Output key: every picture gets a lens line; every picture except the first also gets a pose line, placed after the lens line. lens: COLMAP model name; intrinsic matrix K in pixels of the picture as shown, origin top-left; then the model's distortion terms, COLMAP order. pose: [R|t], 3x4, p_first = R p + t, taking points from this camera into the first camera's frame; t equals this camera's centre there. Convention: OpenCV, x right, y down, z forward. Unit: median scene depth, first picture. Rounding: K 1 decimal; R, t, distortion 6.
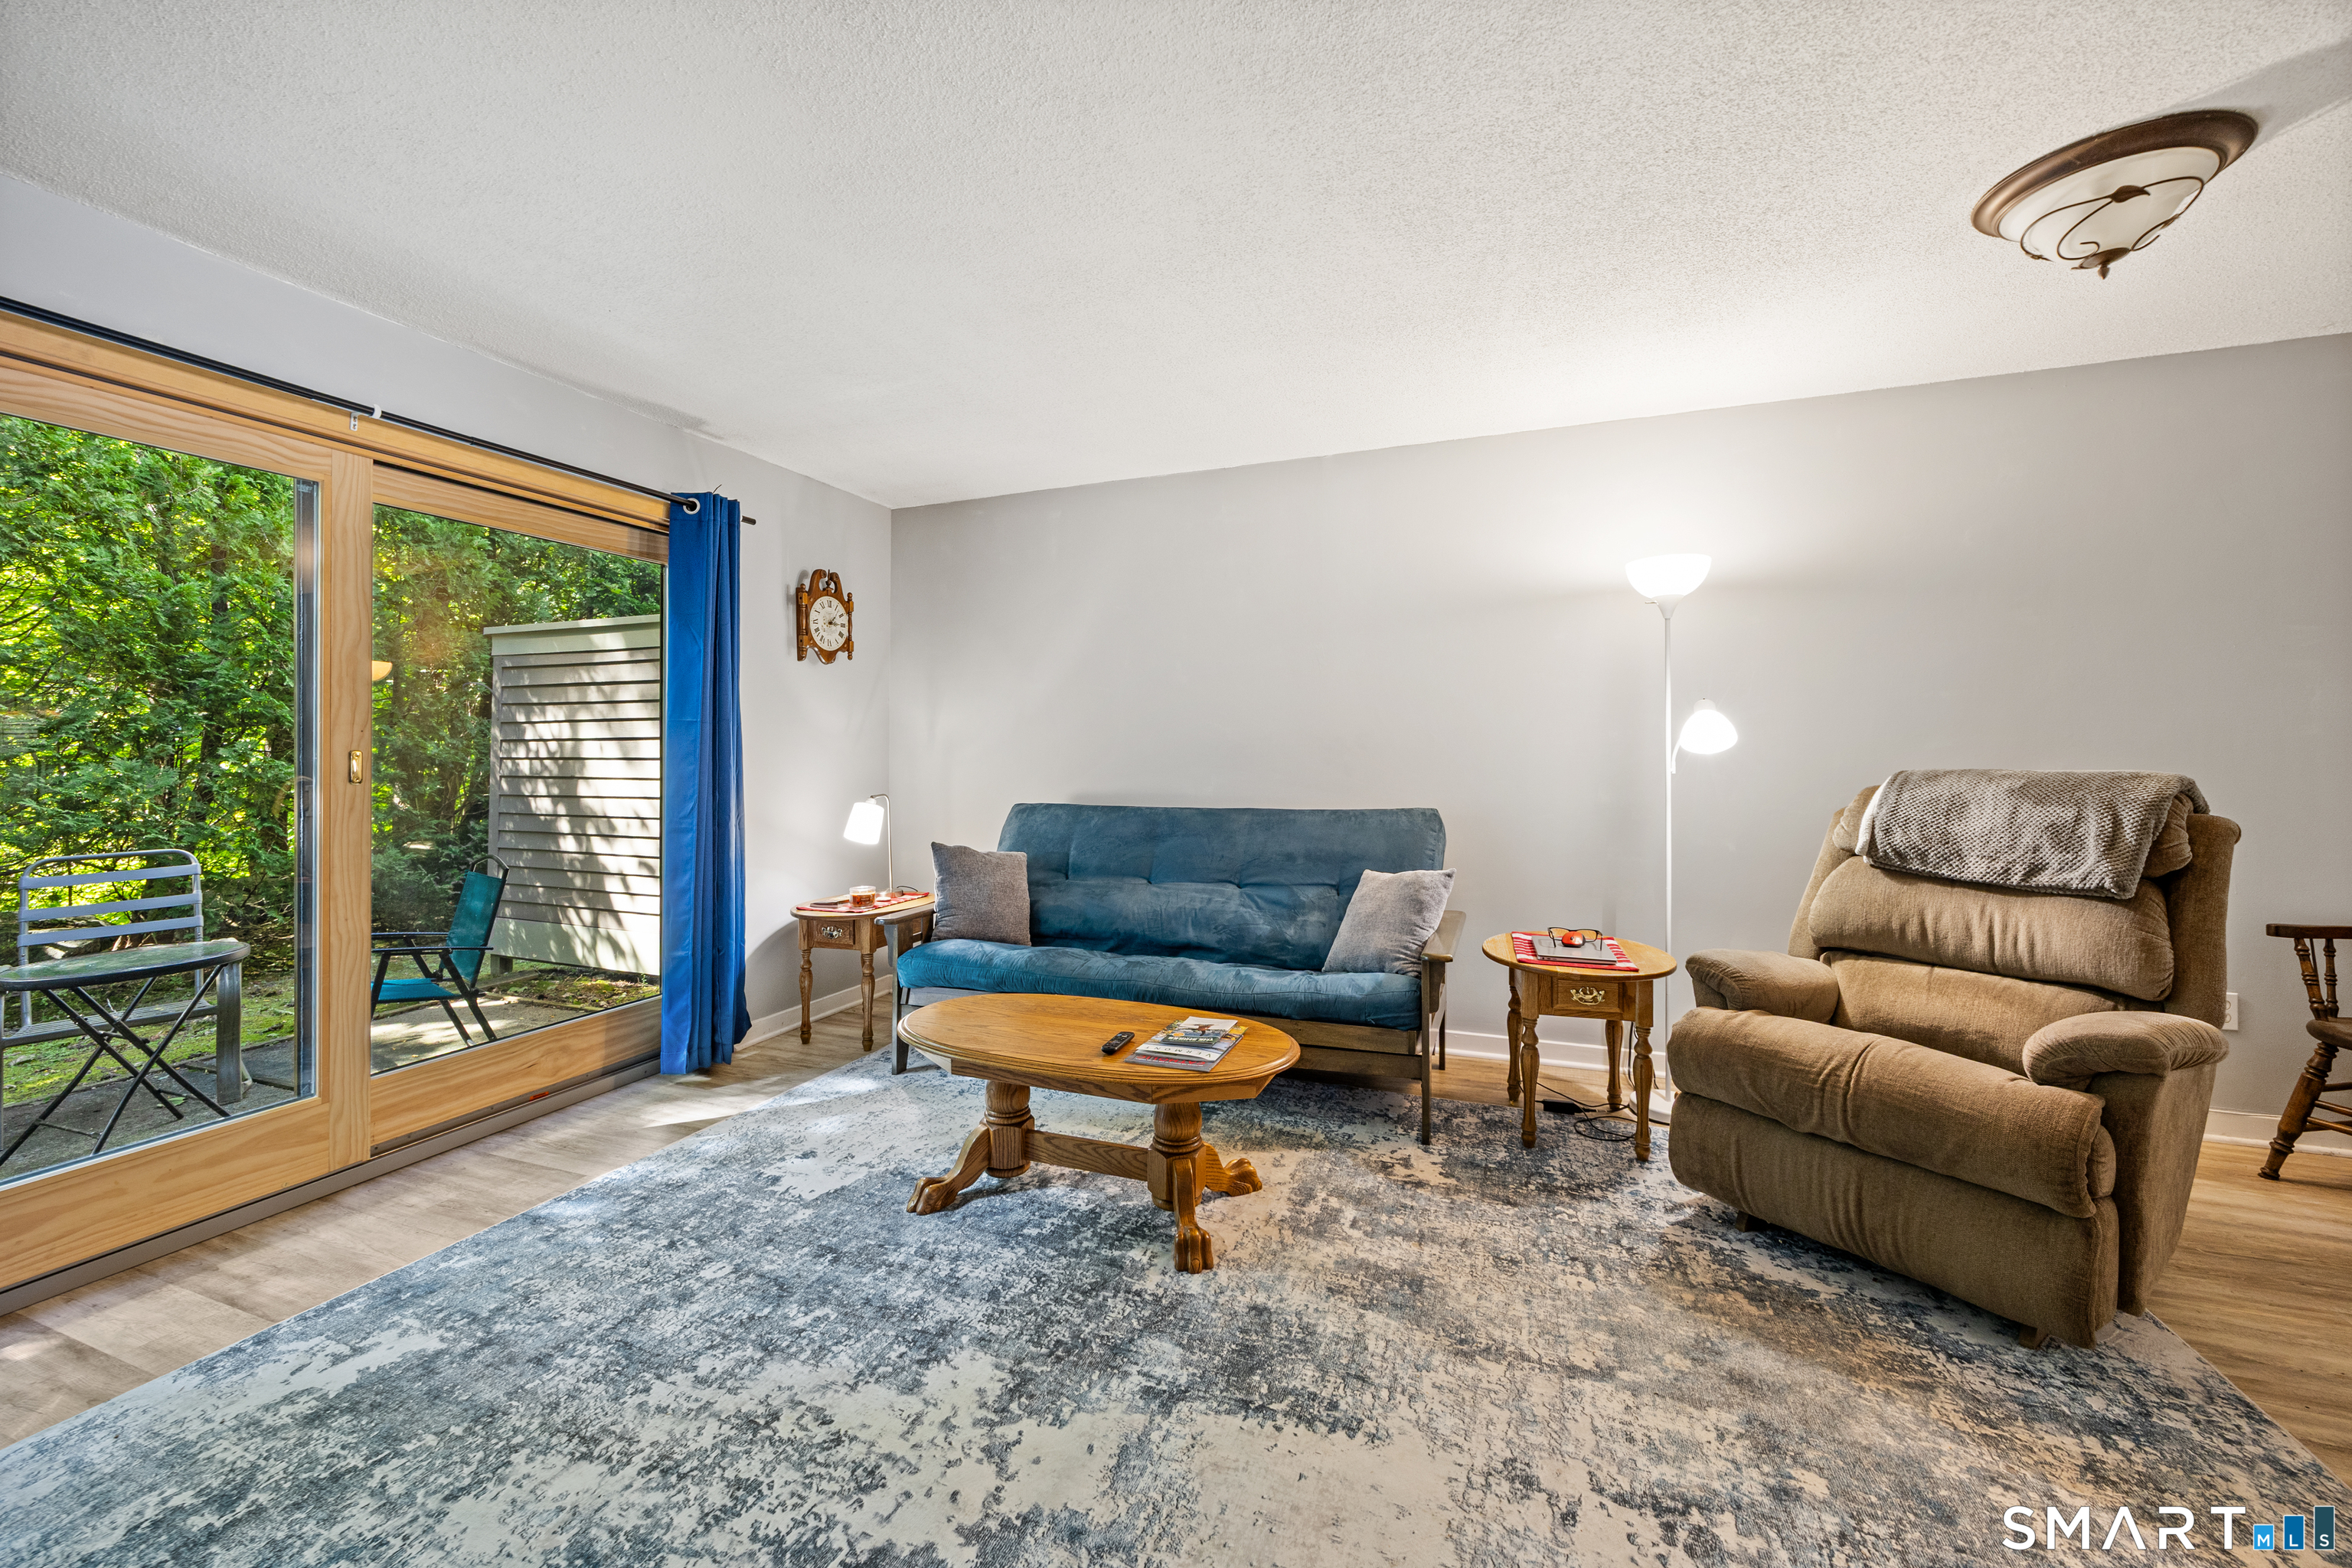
lens RADIAL K [[924.8, 0, 1162.6], [0, 924.8, 726.8], [0, 0, 1]] dist [0.008196, -0.000870]
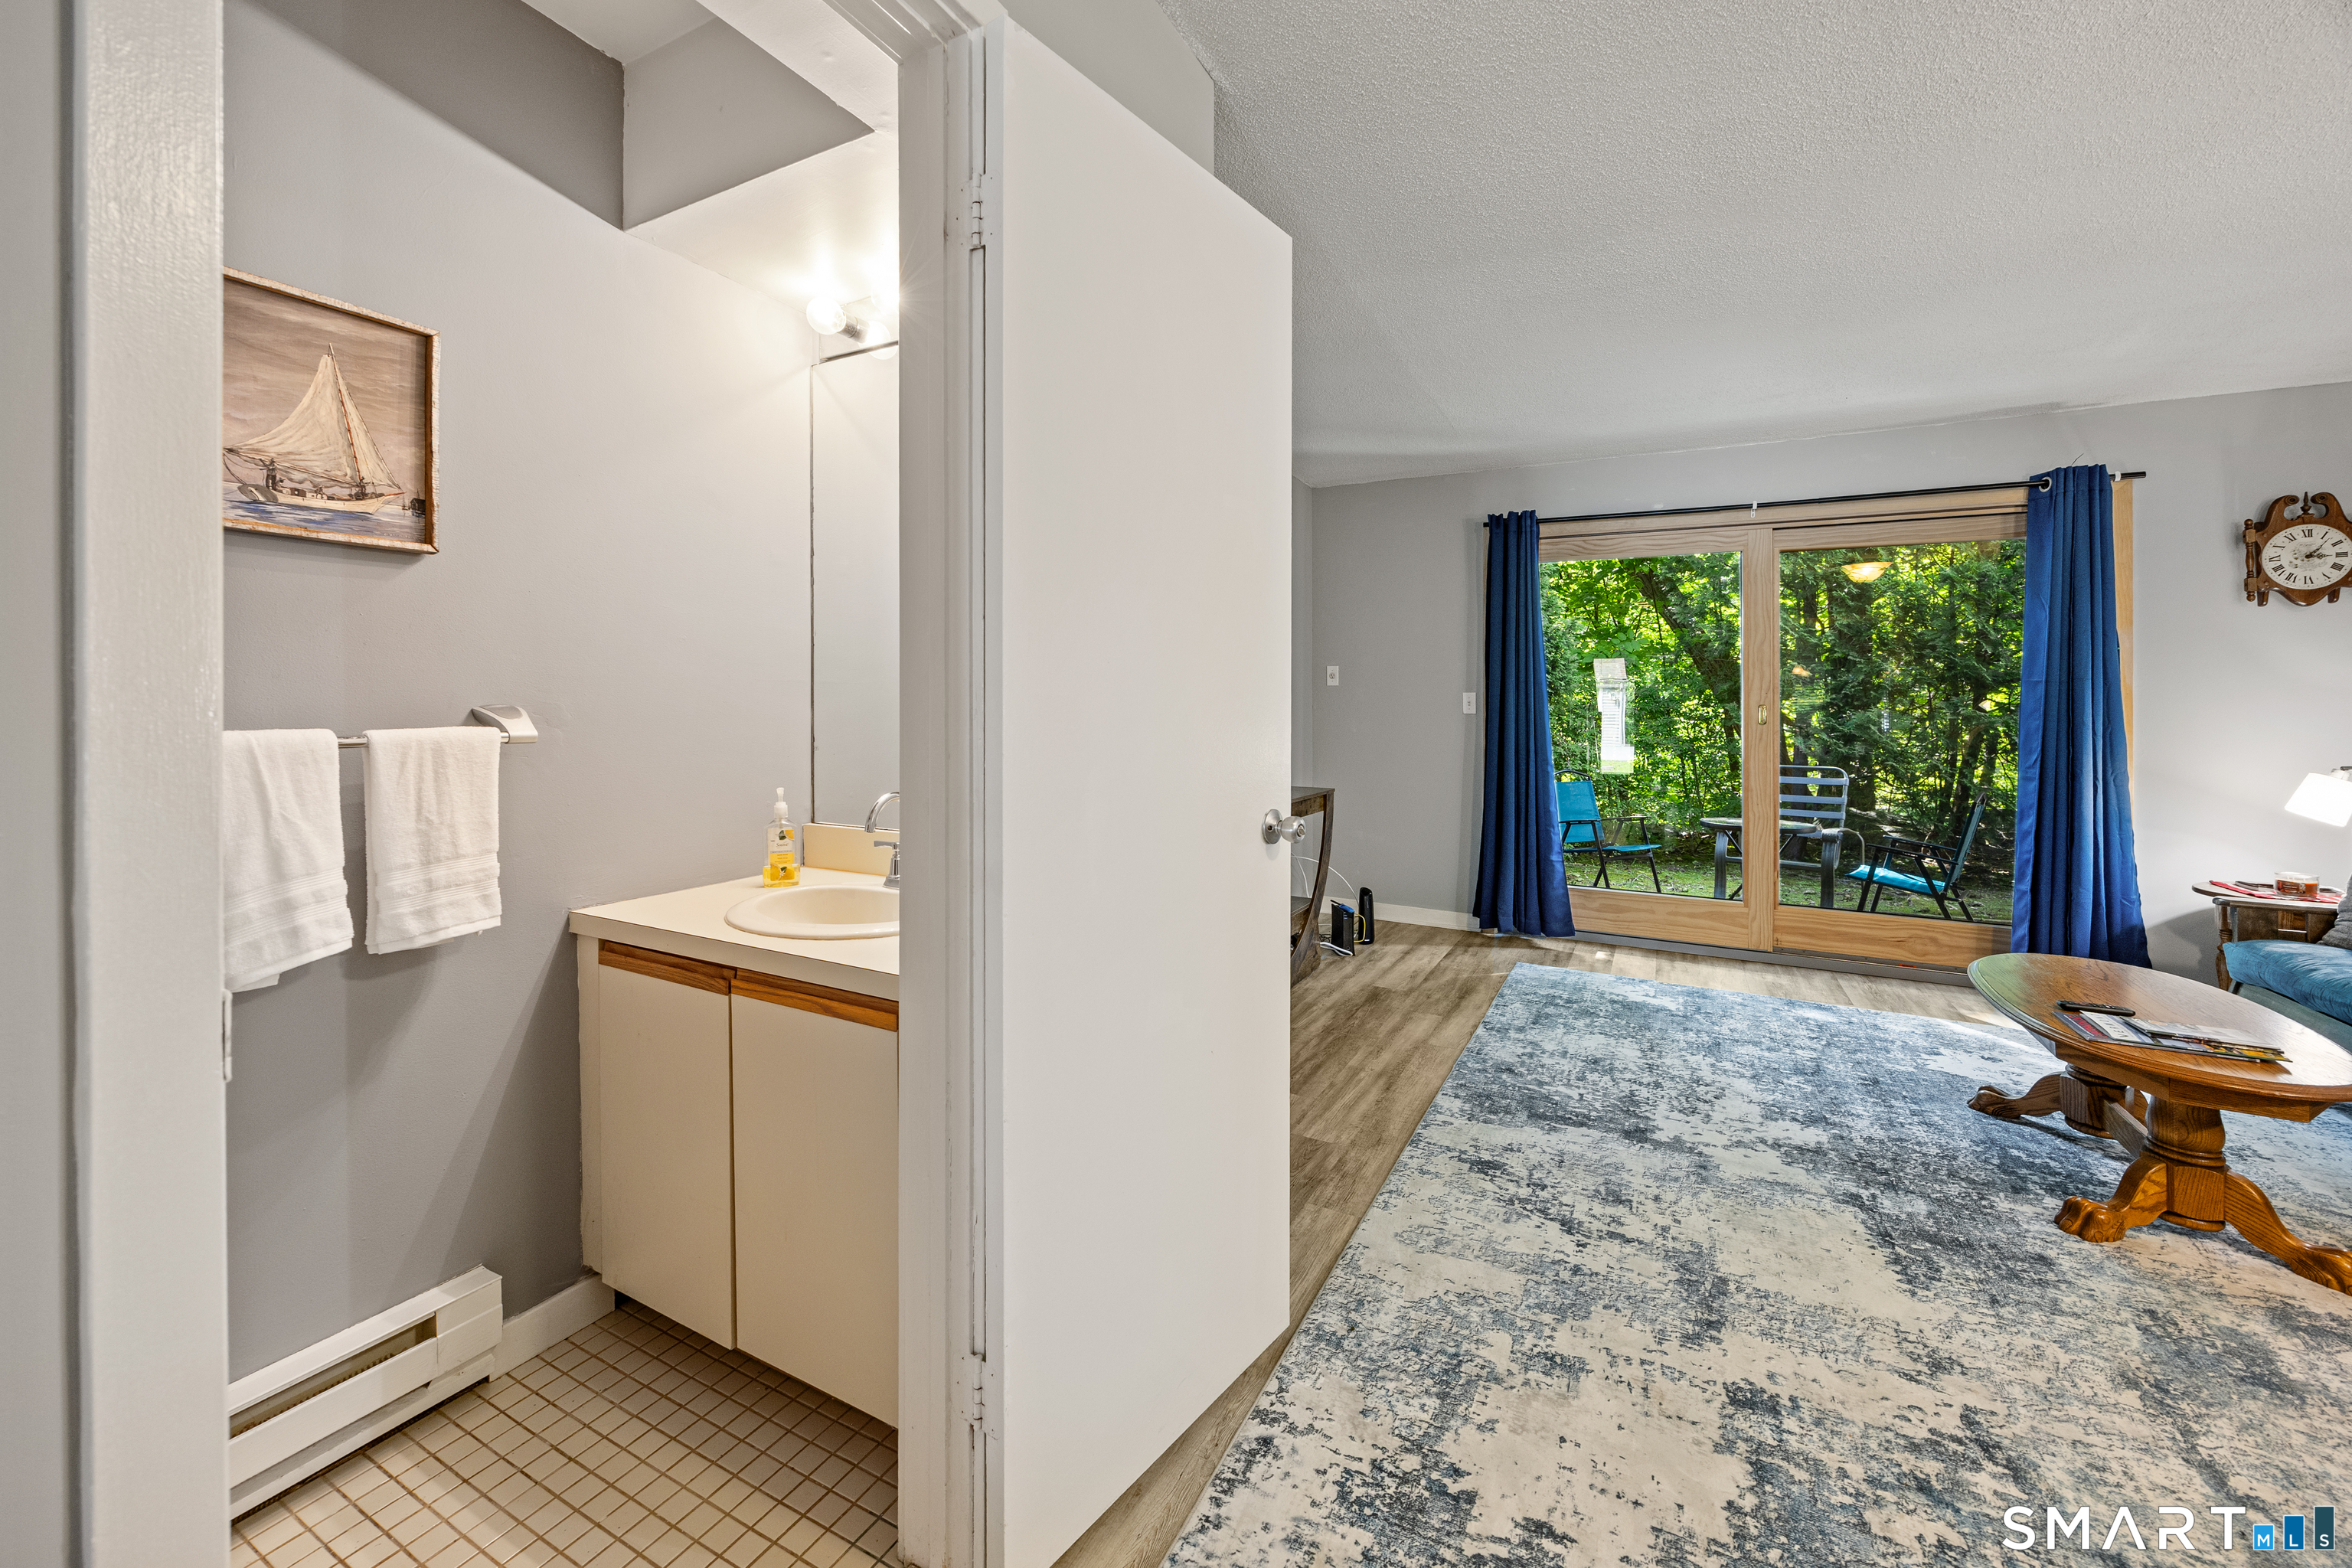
lens RADIAL K [[924.8, 0, 1189.4], [0, 924.8, 689.0], [0, 0, 1]] dist [0.008196, -0.000870]
pose [[-0.094850, -0.010710, -0.995434, 1.086361], [0.022175, 0.999671, -0.012868, -0.009144], [0.995245, -0.023294, -0.094581, 0.152146]]
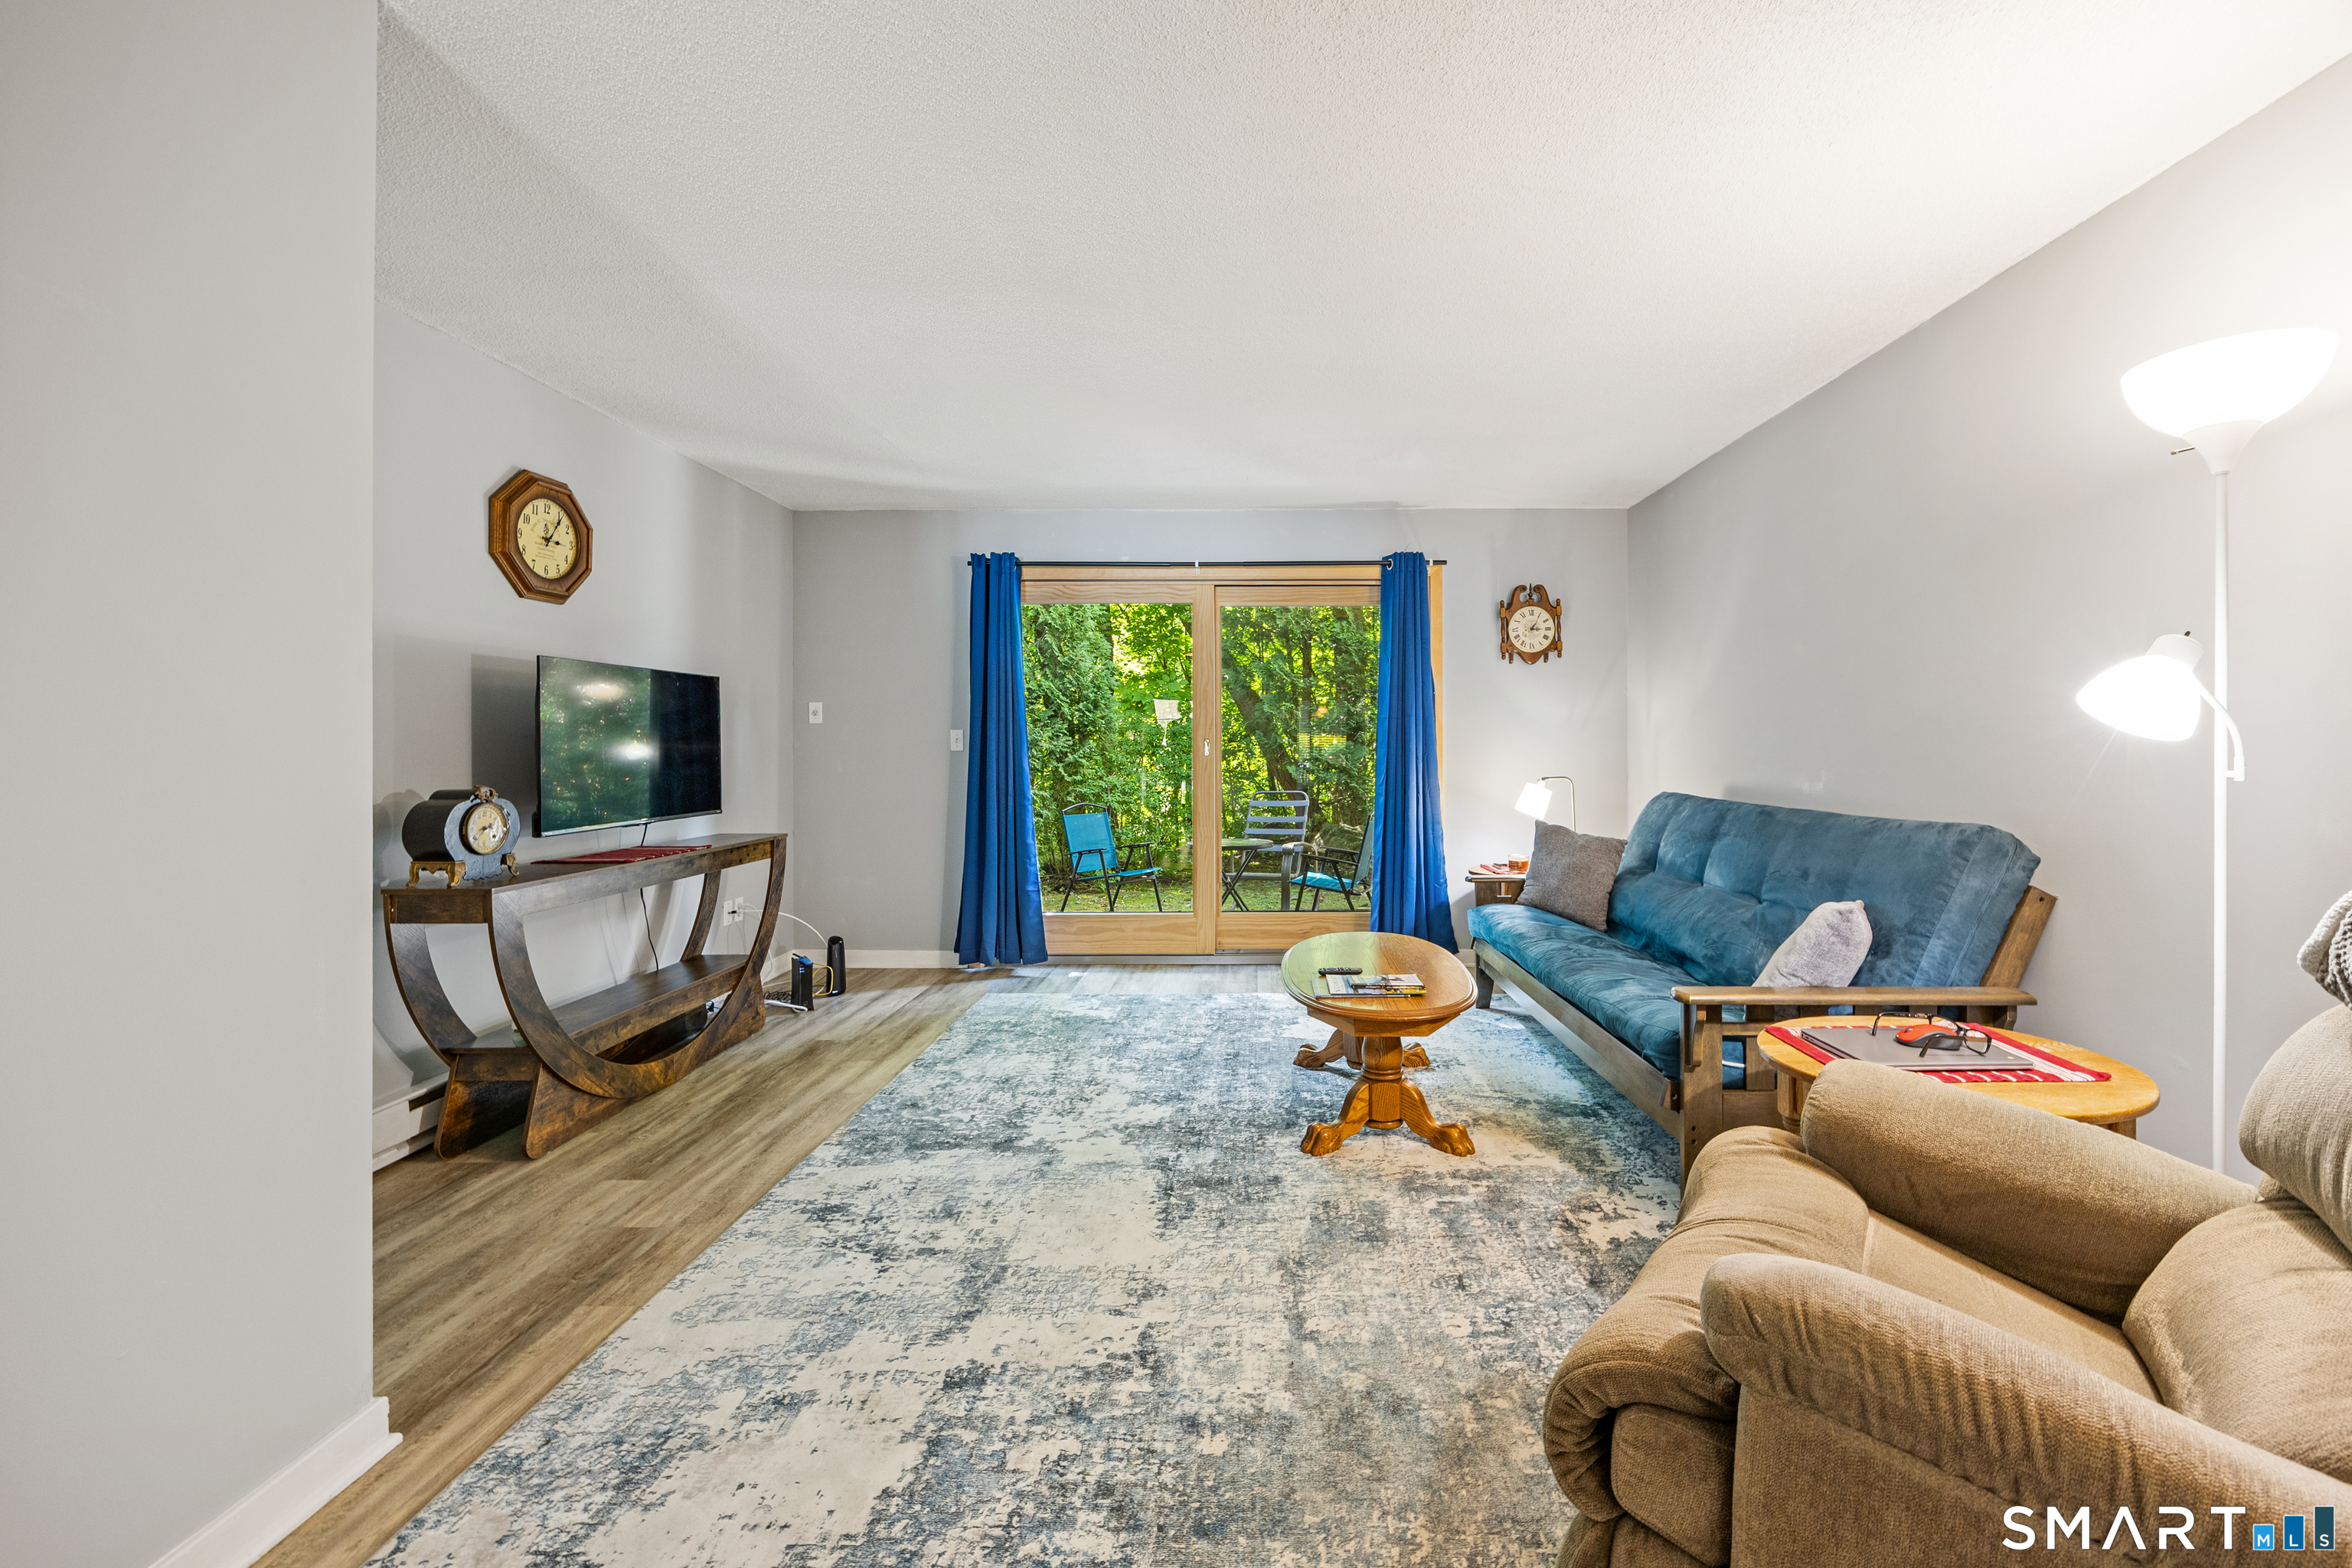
lens RADIAL K [[924.8, 0, 1249.8], [0, 924.8, 725.7], [0, 0, 1]] dist [0.008196, -0.000870]
pose [[0.366494, -0.014288, -0.930311, 1.140612], [0.030887, 0.999518, -0.003183, 0.004770], [0.929908, -0.027568, 0.366758, 0.455709]]
